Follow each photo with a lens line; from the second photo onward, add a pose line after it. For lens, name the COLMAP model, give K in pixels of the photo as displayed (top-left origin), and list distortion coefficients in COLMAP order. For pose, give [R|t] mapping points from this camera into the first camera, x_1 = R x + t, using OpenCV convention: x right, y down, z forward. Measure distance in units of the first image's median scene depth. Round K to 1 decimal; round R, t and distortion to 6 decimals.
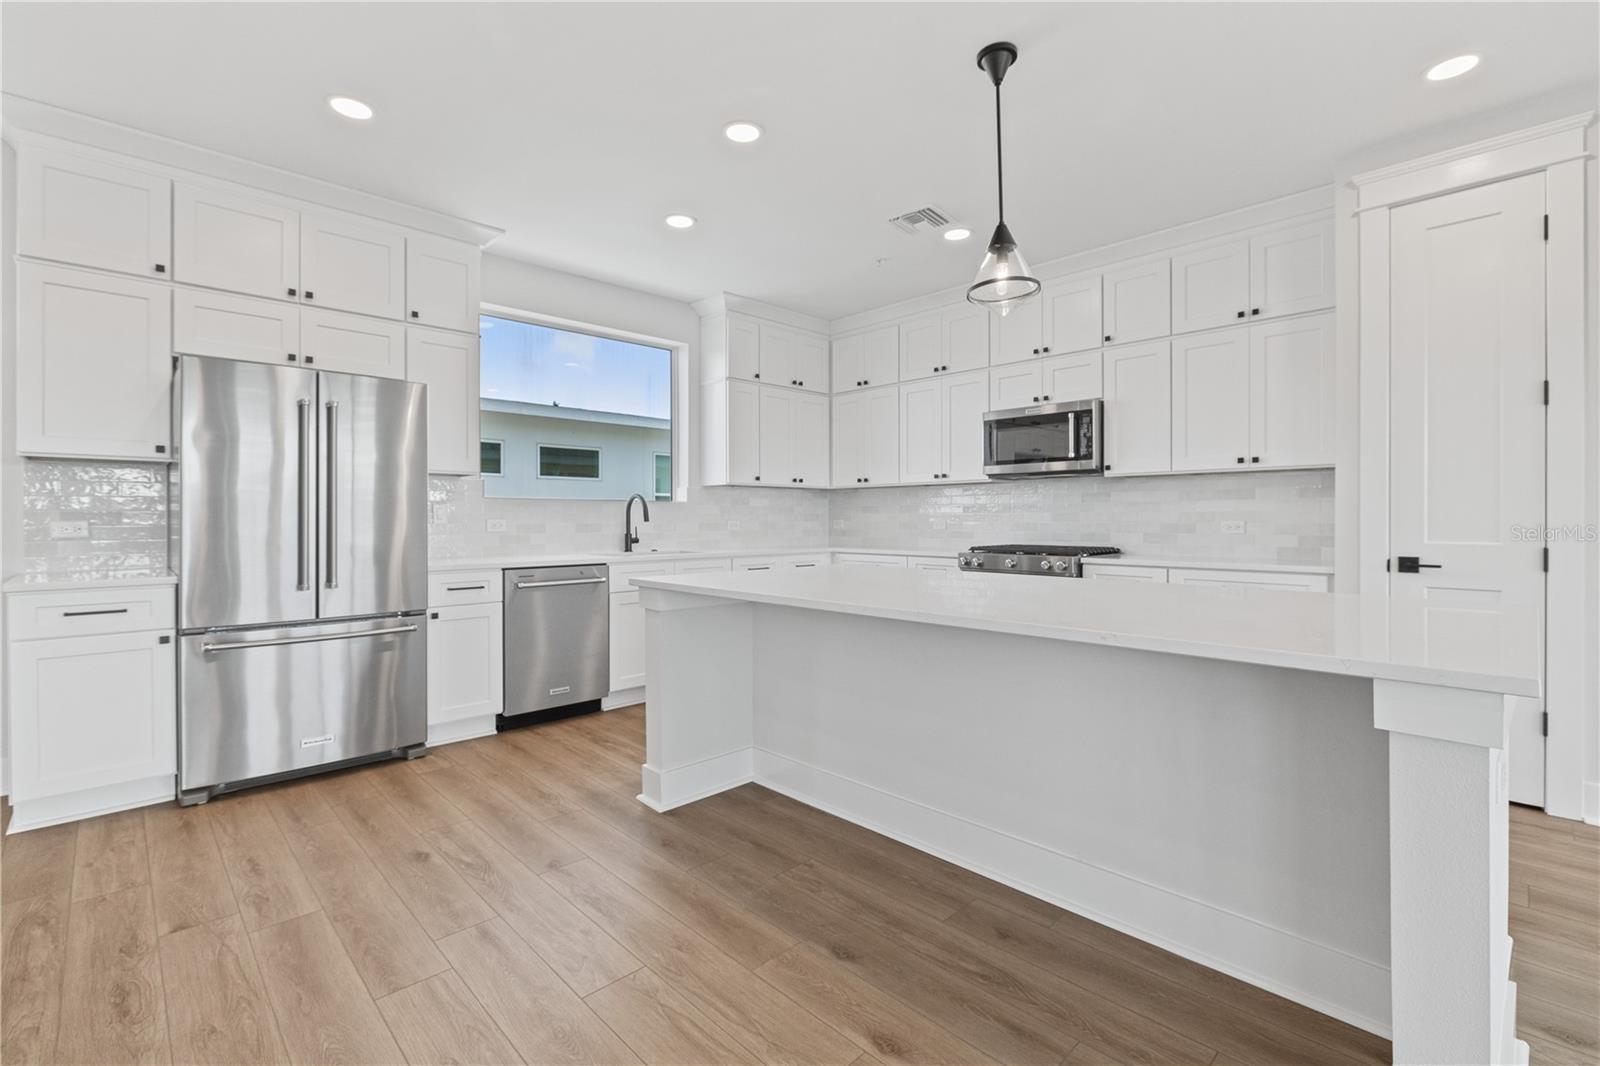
lens RADIAL K [[725.2, 0, 813.6], [0, 725.2, 521.4], [0, 0, 1]] dist [-0.008001, 0.001313]
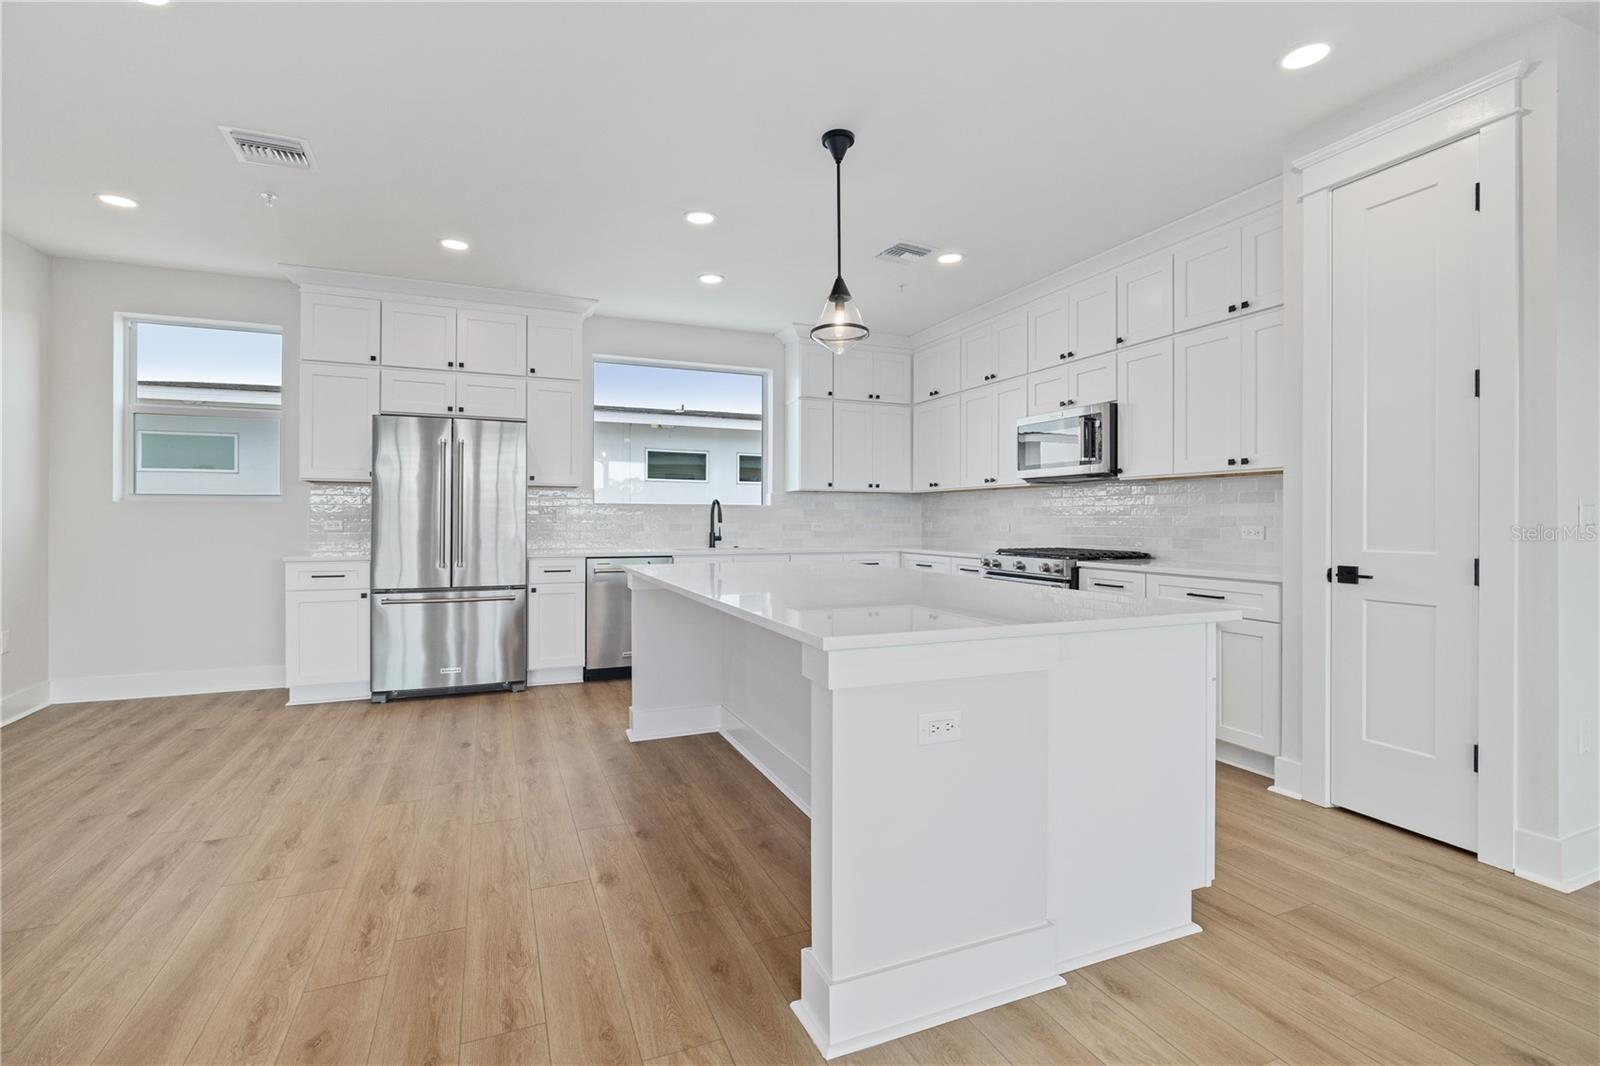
lens RADIAL K [[725.2, 0, 785.5], [0, 725.2, 518.2], [0, 0, 1]] dist [-0.008001, 0.001313]
pose [[0.929331, 0.004024, -0.369226, 0.447508], [-0.006173, 0.999970, -0.004642, -0.003089], [0.369197, 0.006593, 0.929328, -0.110062]]
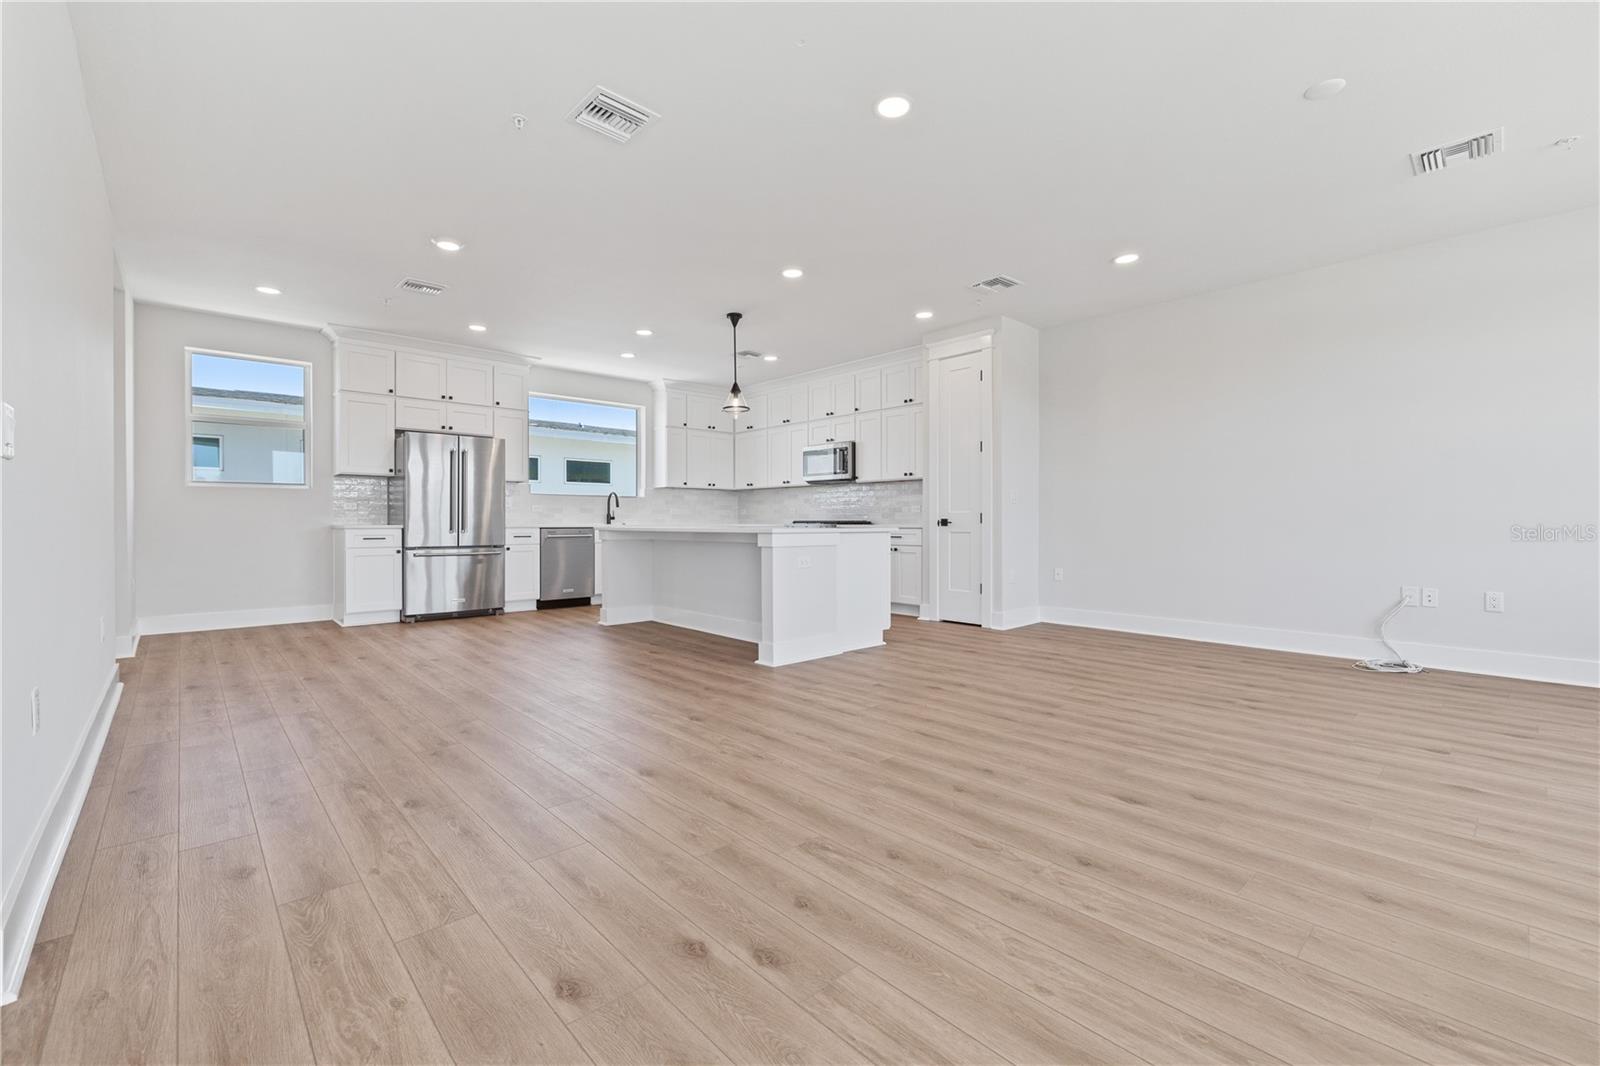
lens RADIAL K [[658.1, 0, 798.2], [0, 658.1, 521.0], [0, 0, 1]] dist [0.001737, 0.000398]
pose [[0.999569, 0.001453, -0.029313, 0.391886], [-0.001520, 0.999996, -0.002258, 0.055152], [0.029310, 0.002301, 0.999568, -0.926957]]
